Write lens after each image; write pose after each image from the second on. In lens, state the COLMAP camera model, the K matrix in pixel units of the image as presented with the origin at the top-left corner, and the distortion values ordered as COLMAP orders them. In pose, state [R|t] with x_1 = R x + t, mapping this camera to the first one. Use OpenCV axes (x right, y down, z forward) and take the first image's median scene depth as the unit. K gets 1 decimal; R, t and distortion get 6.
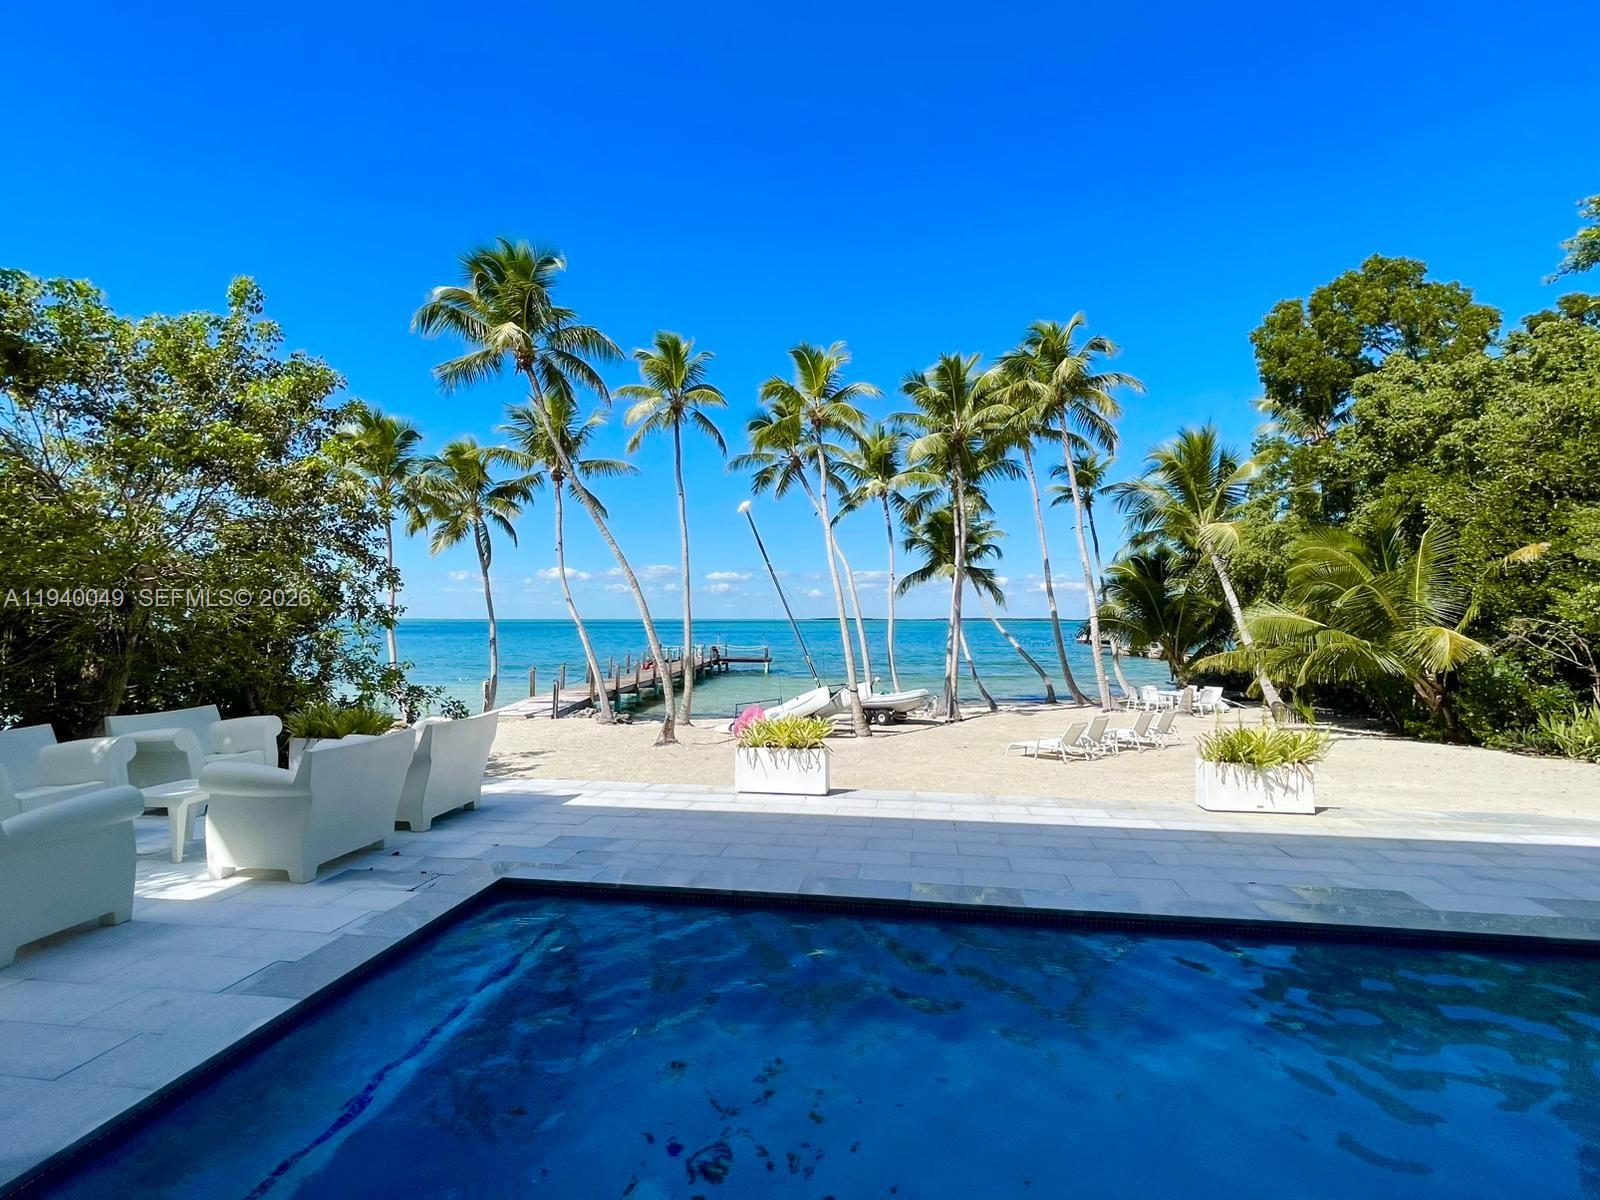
lens RADIAL K [[796.6, 0, 800.0], [0, 796.6, 600.0], [0, 0, 1]] dist [-0.000818, -0.001174]
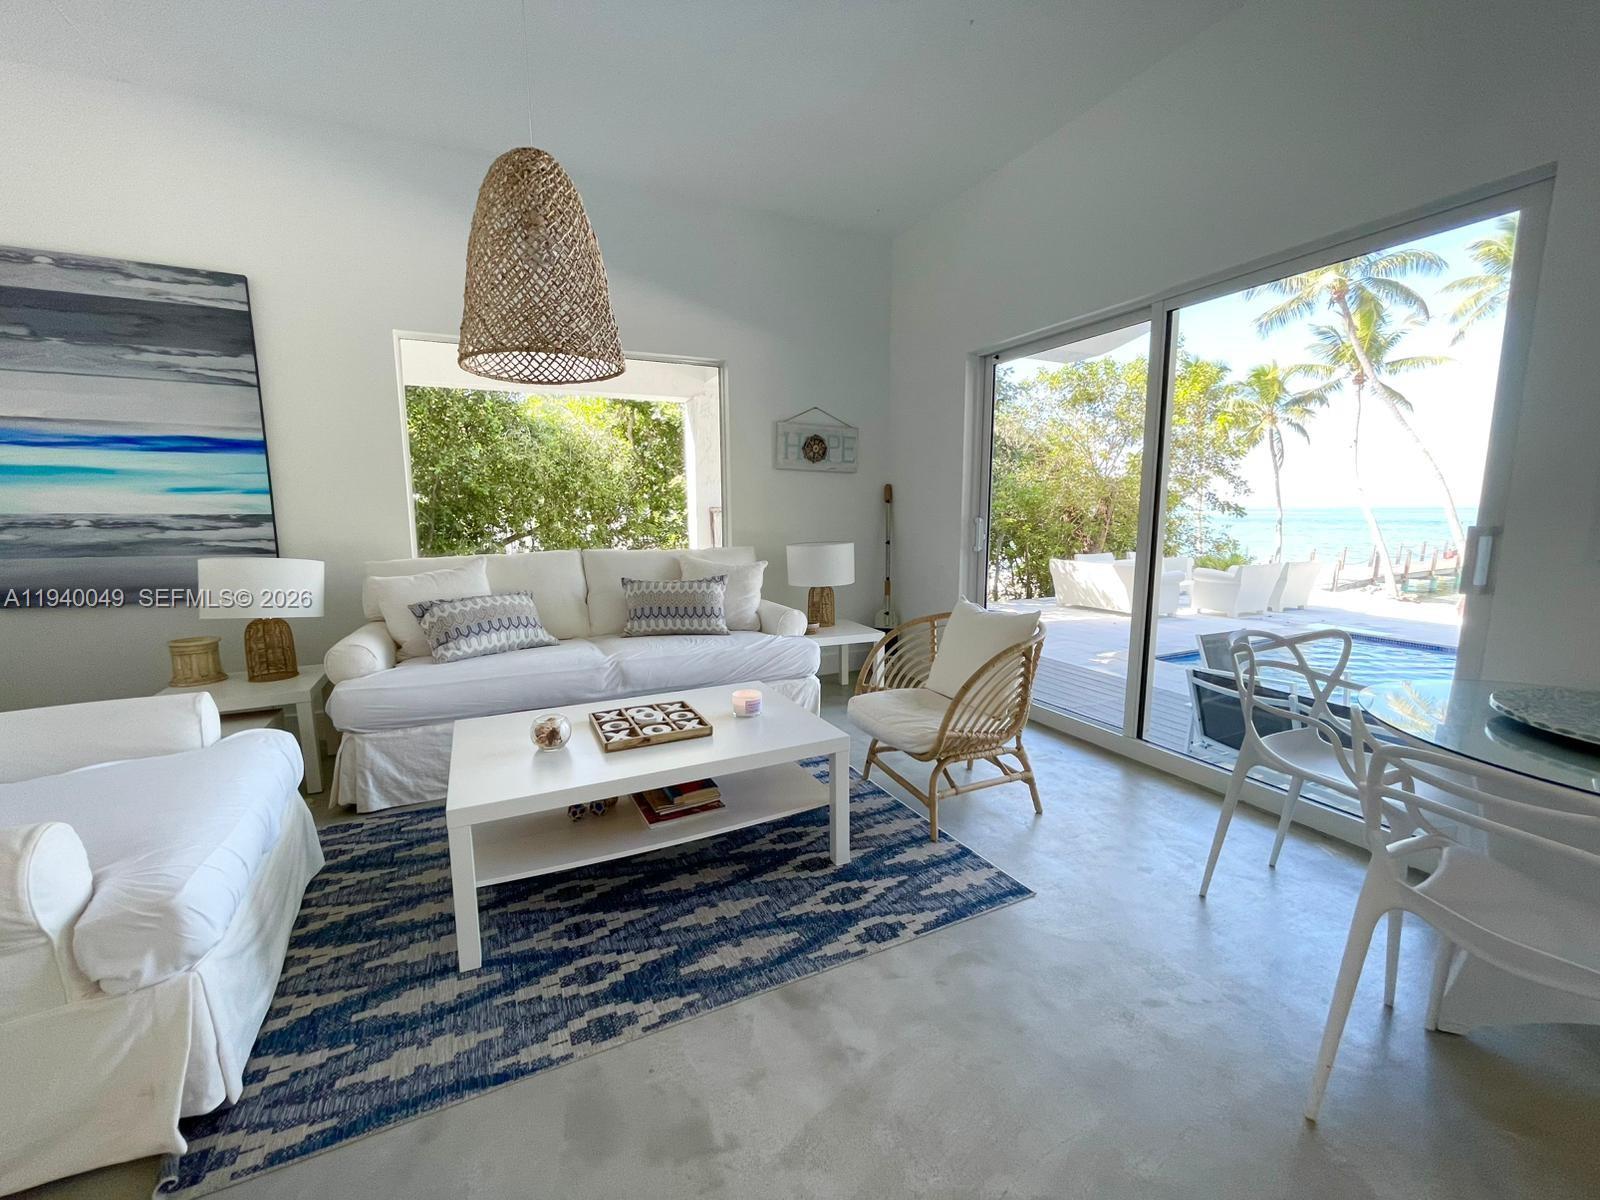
lens RADIAL K [[646.4, 0, 800.0], [0, 646.4, 600.0], [0, 0, 1]] dist [-0.002738, 0.000538]
pose [[0.554695, 0.114363, -0.824157, 0.049795], [0.025239, 0.987741, 0.154049, -0.009372], [0.831671, -0.106251, 0.545008, -0.208332]]
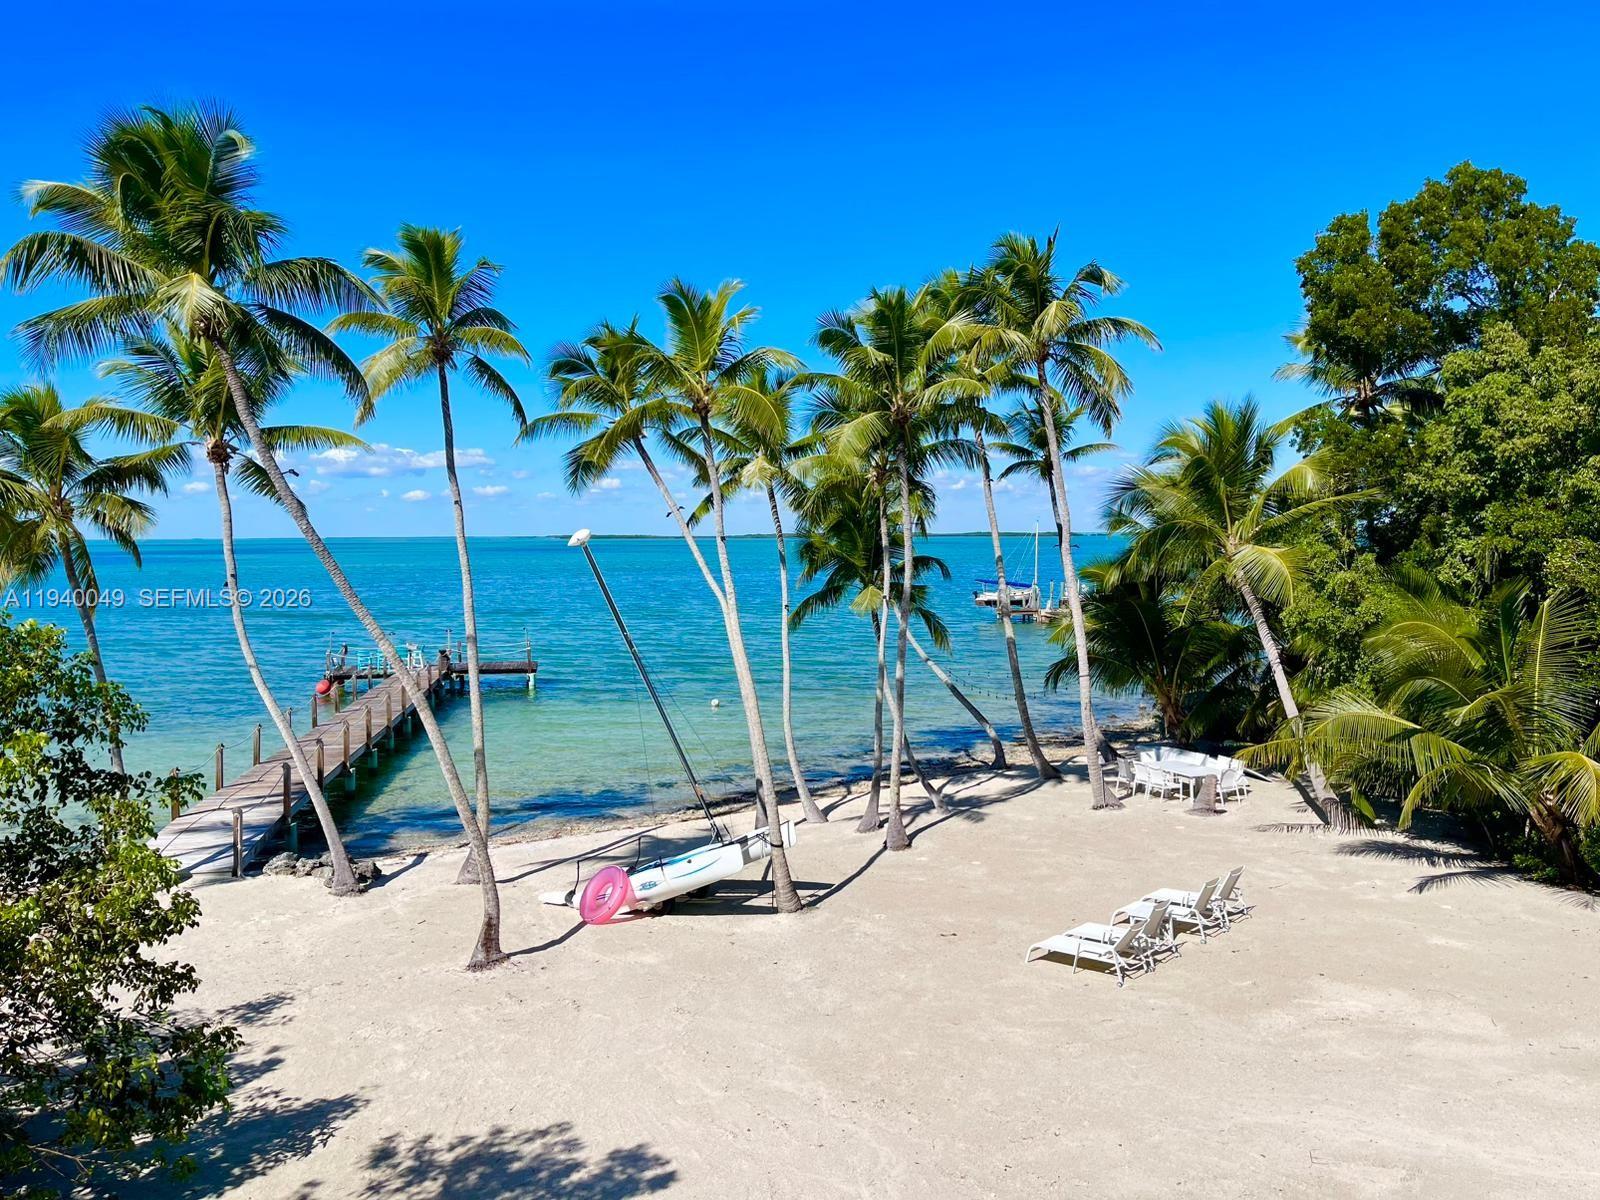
lens RADIAL K [[1216.7, 0, 812.1], [0, 1216.7, 605.3], [0, 0, 1]] dist [0.054966, -0.063202]
pose [[0.973950, -0.023686, 0.225524, -0.099362], [0.004906, 0.996498, 0.083473, -0.131723], [-0.226711, -0.080192, 0.970655, 0.033825]]
